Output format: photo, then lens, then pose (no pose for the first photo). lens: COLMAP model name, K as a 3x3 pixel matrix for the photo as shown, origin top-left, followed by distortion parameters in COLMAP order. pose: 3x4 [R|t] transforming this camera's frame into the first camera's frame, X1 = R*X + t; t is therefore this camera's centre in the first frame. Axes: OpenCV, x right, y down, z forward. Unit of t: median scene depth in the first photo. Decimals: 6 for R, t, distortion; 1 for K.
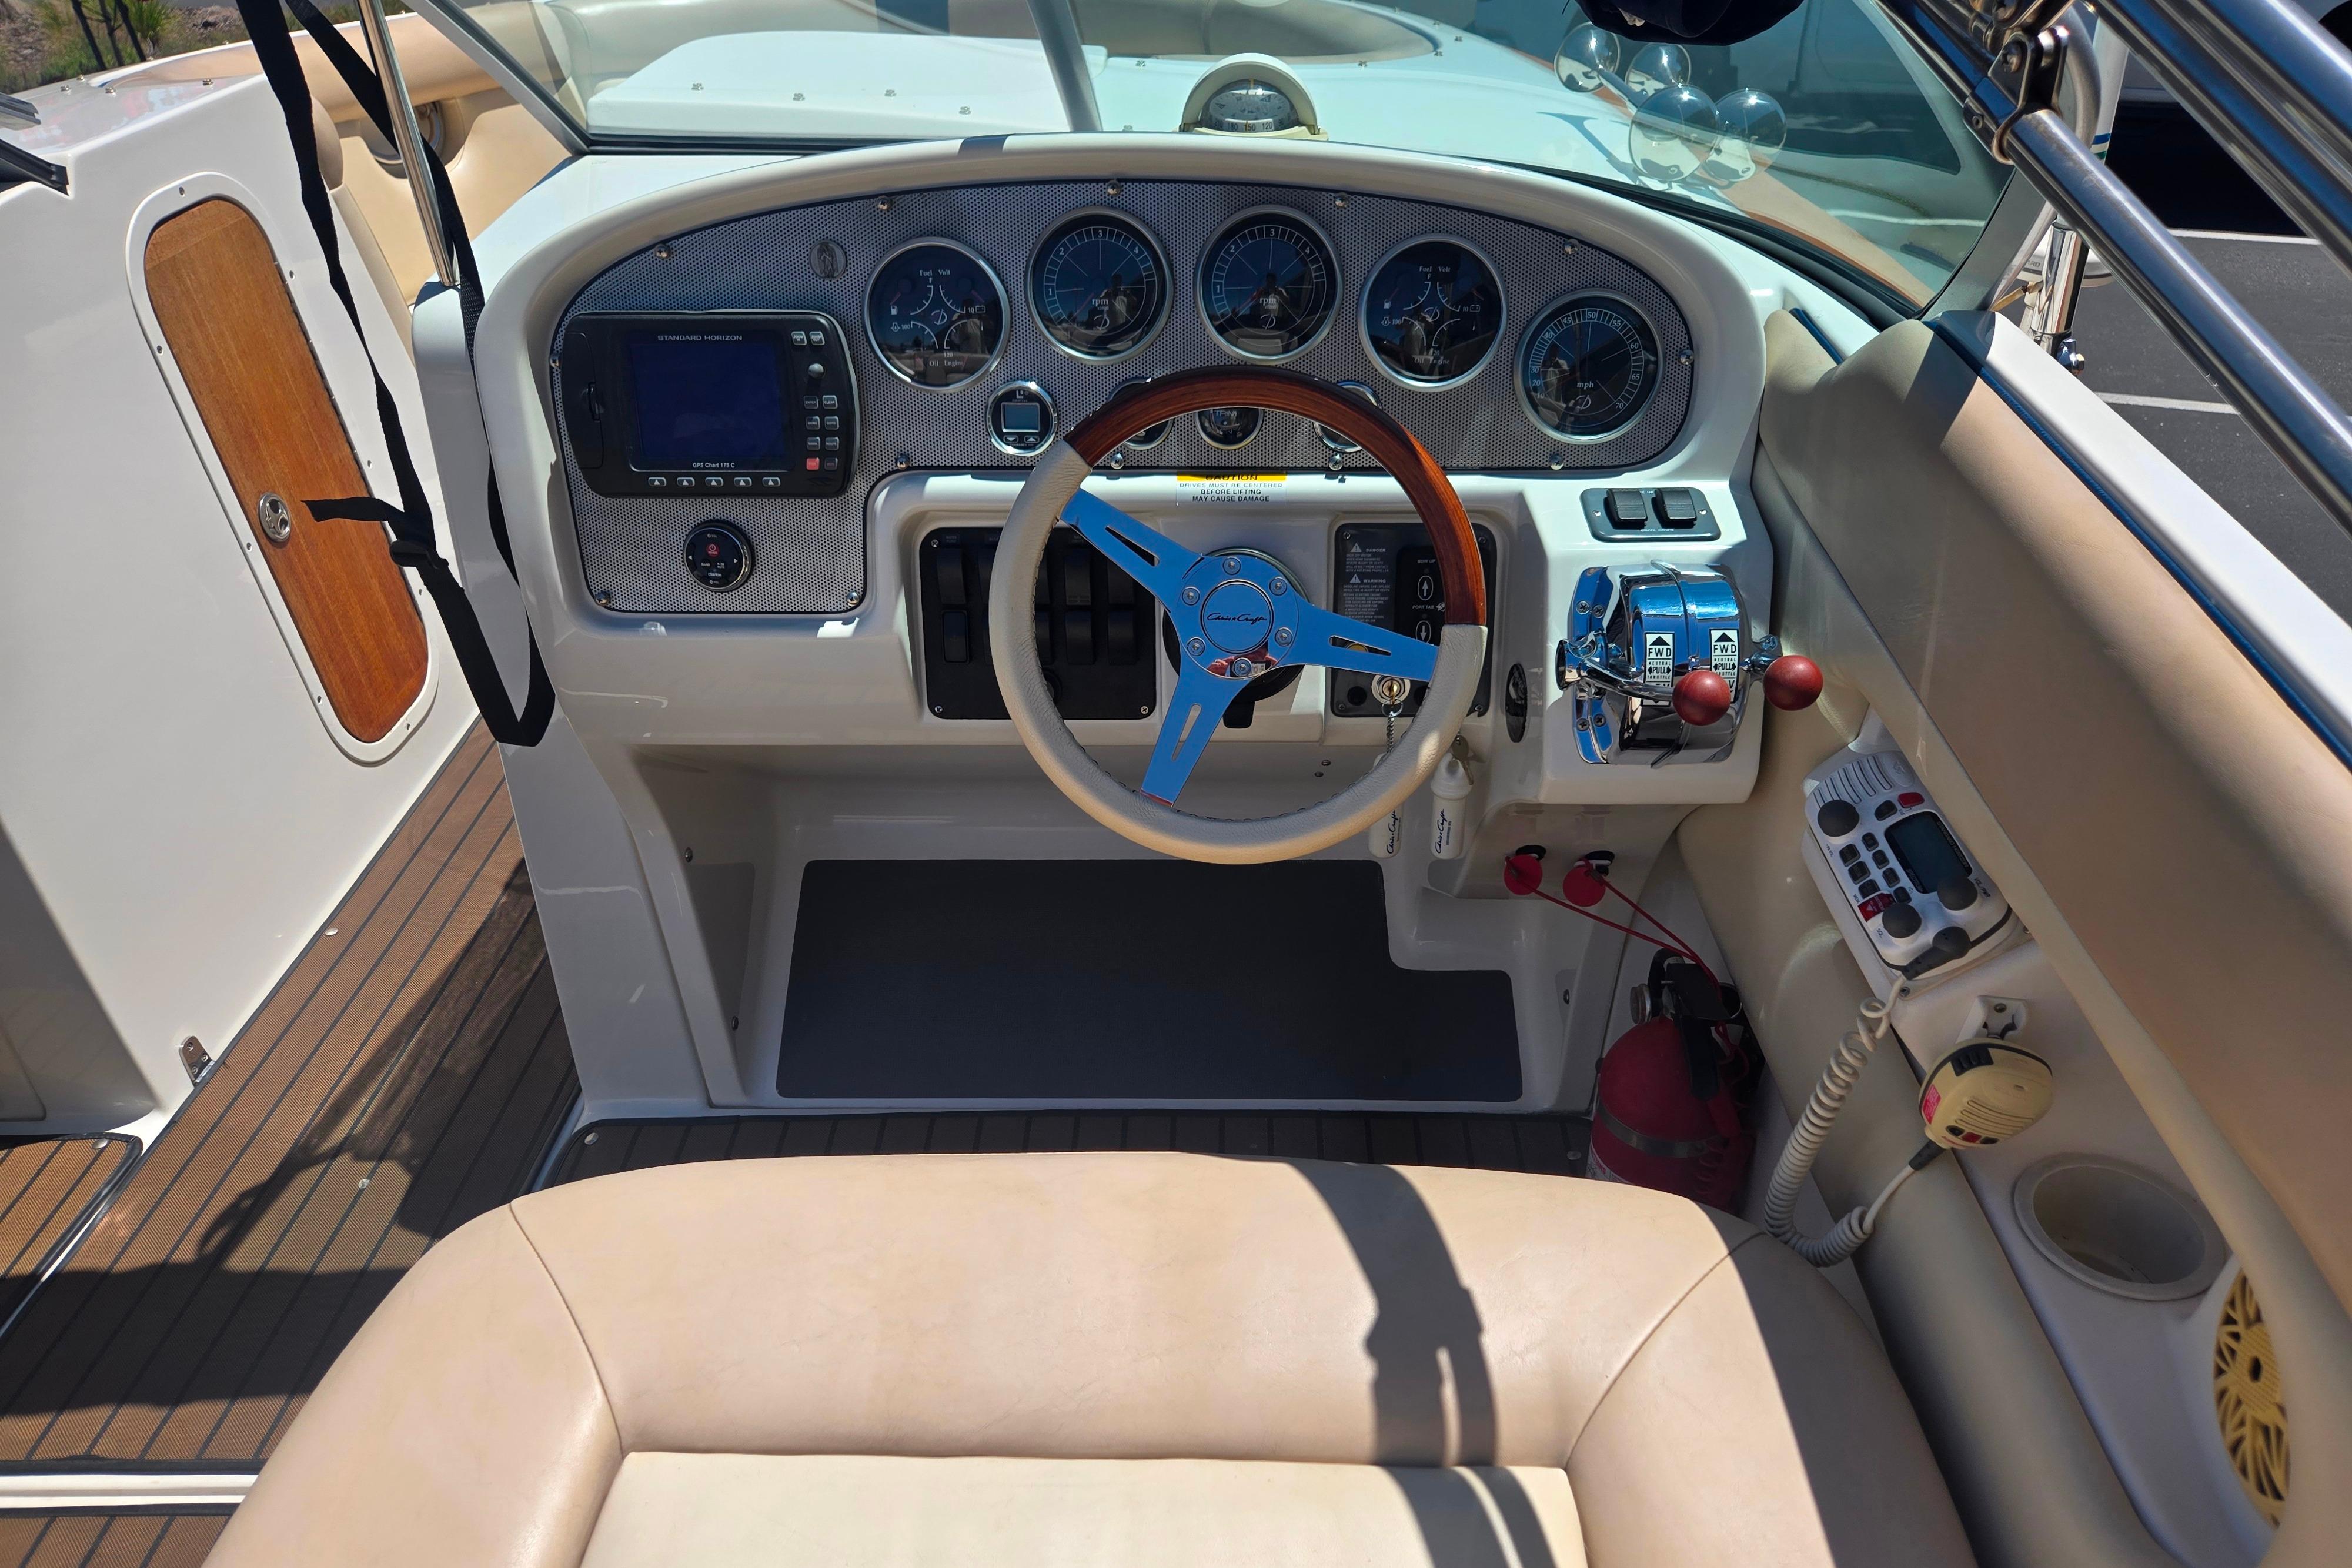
lens RADIAL K [[1544.7, 0, 1183.0], [0, 1544.7, 795.3], [0, 0, 1]] dist [0.055679, -0.045950]
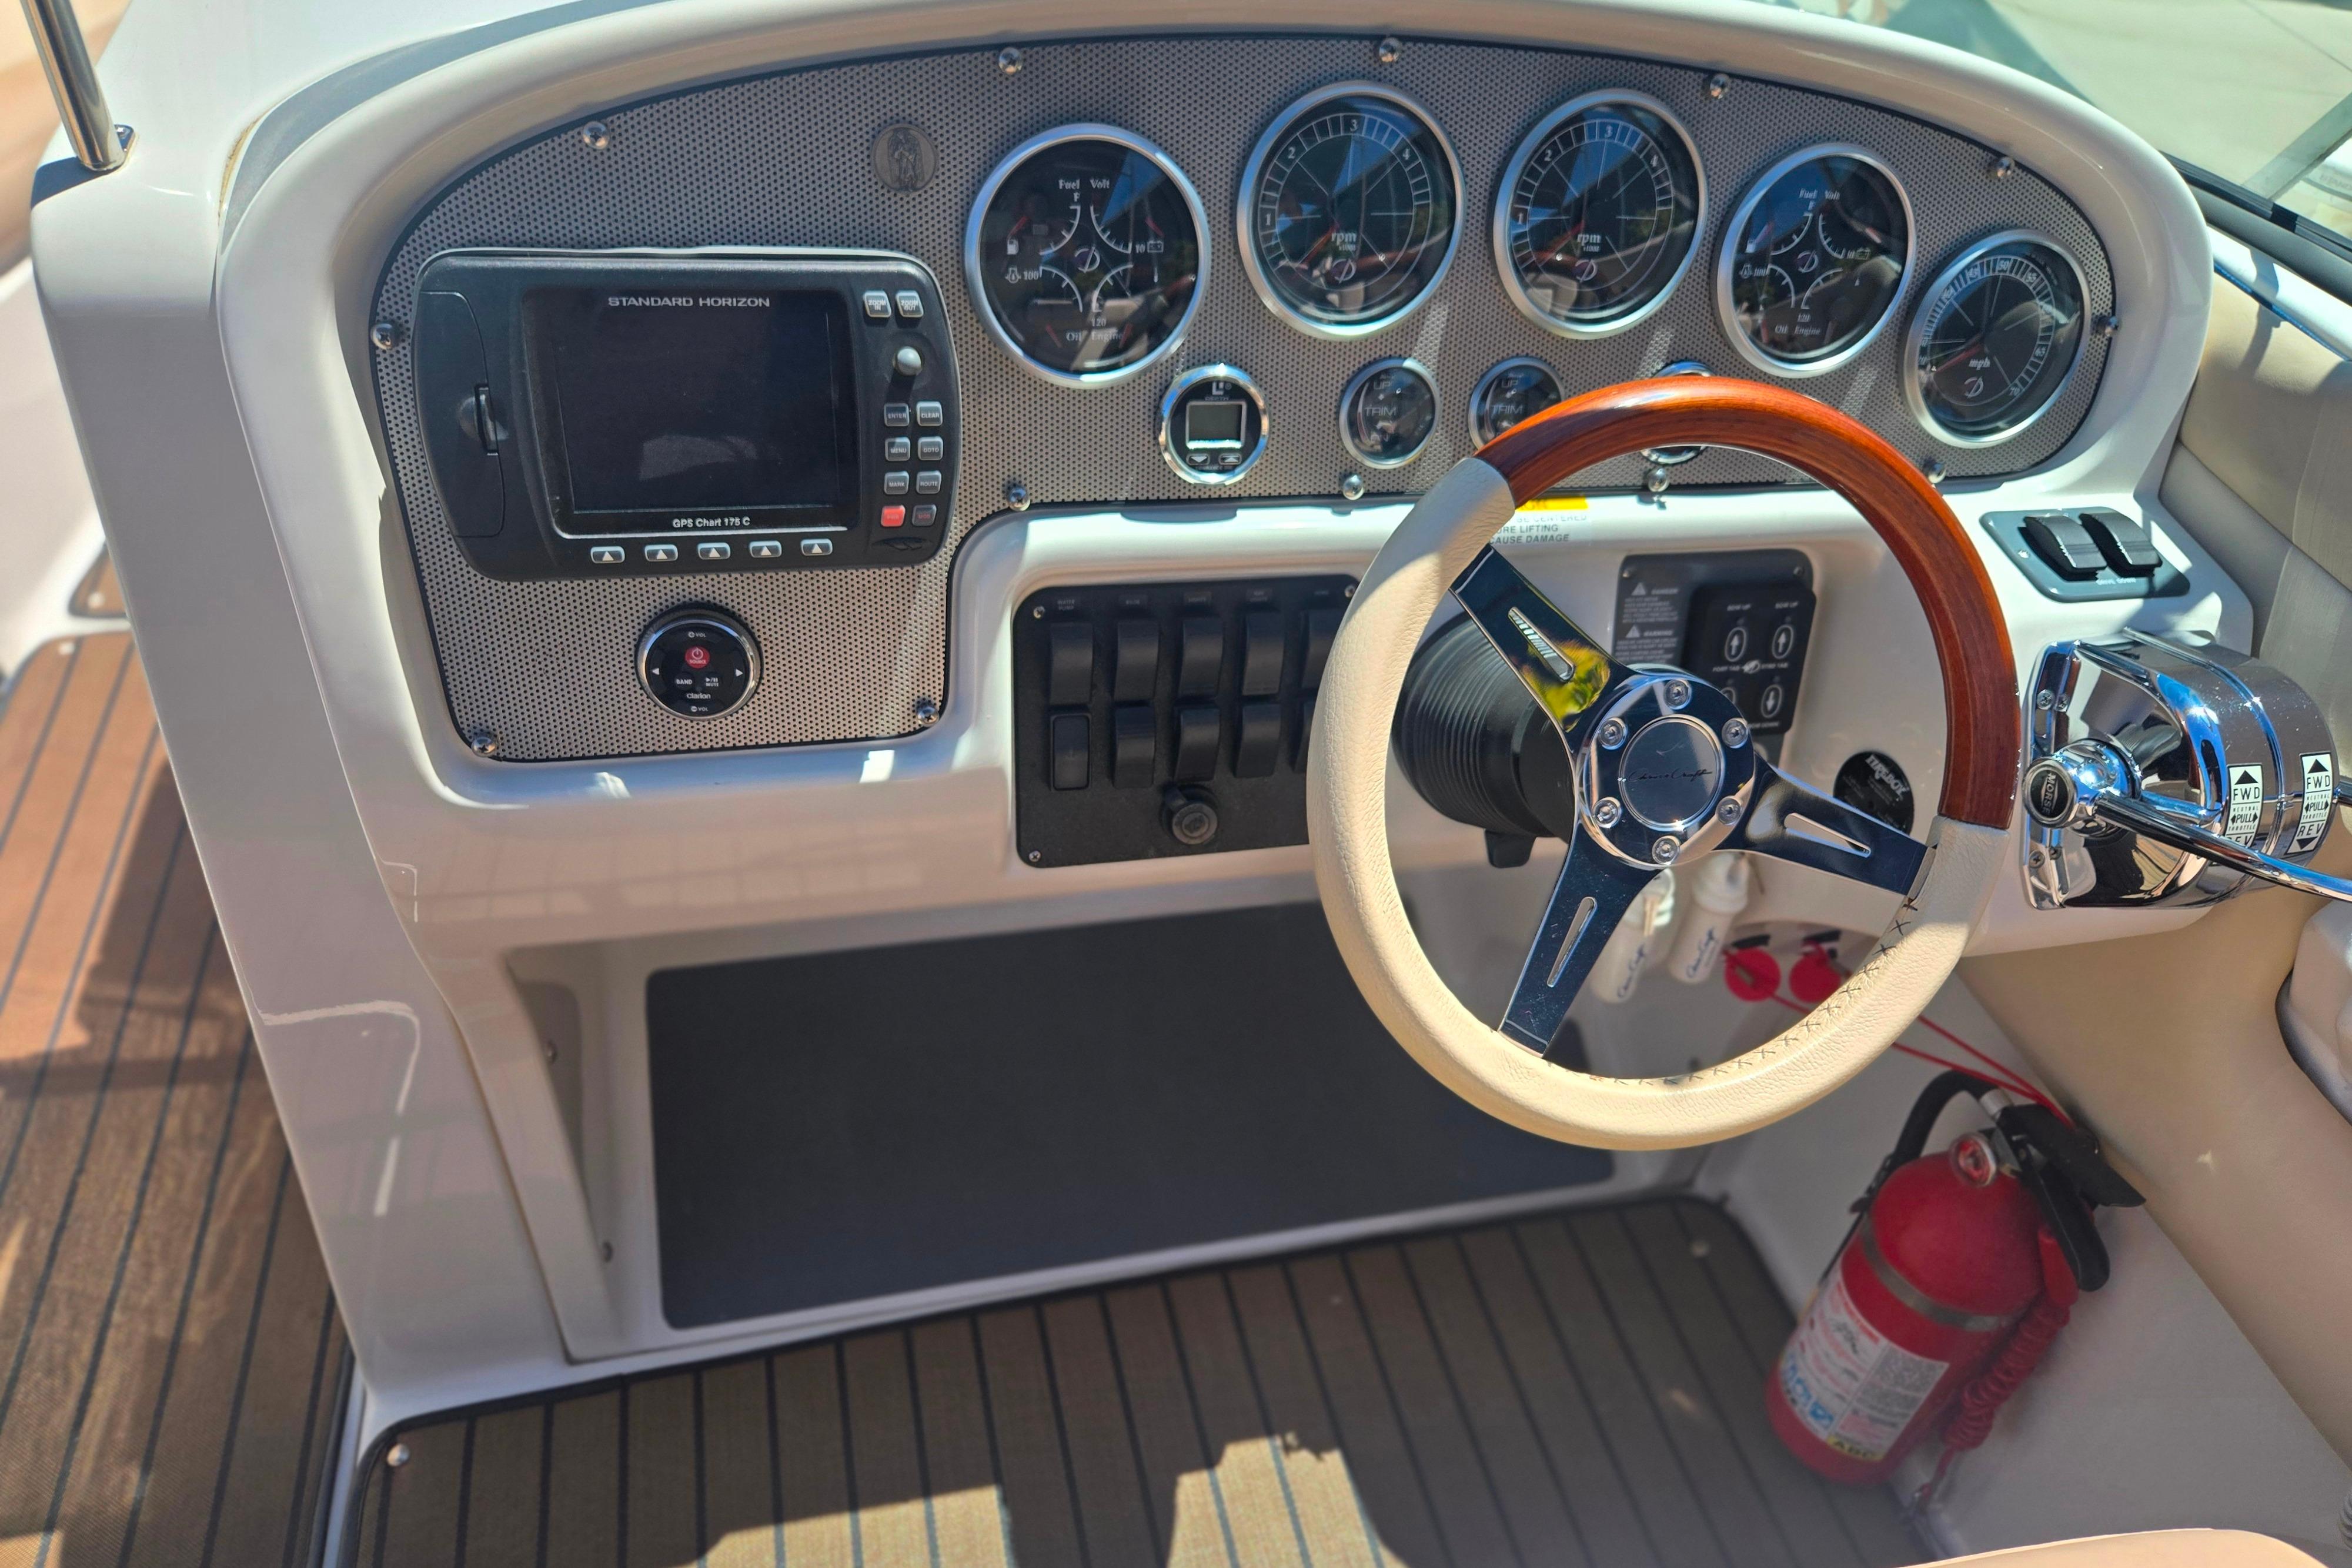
lens RADIAL K [[1573.8, 0, 1180.4], [0, 1573.8, 776.2], [0, 0, 1]] dist [0.050443, -0.044896]
pose [[0.956025, -0.083633, 0.281107, -0.307649], [0.049155, 0.990613, 0.127550, -0.185162], [-0.289136, -0.108123, 0.951162, 0.386672]]
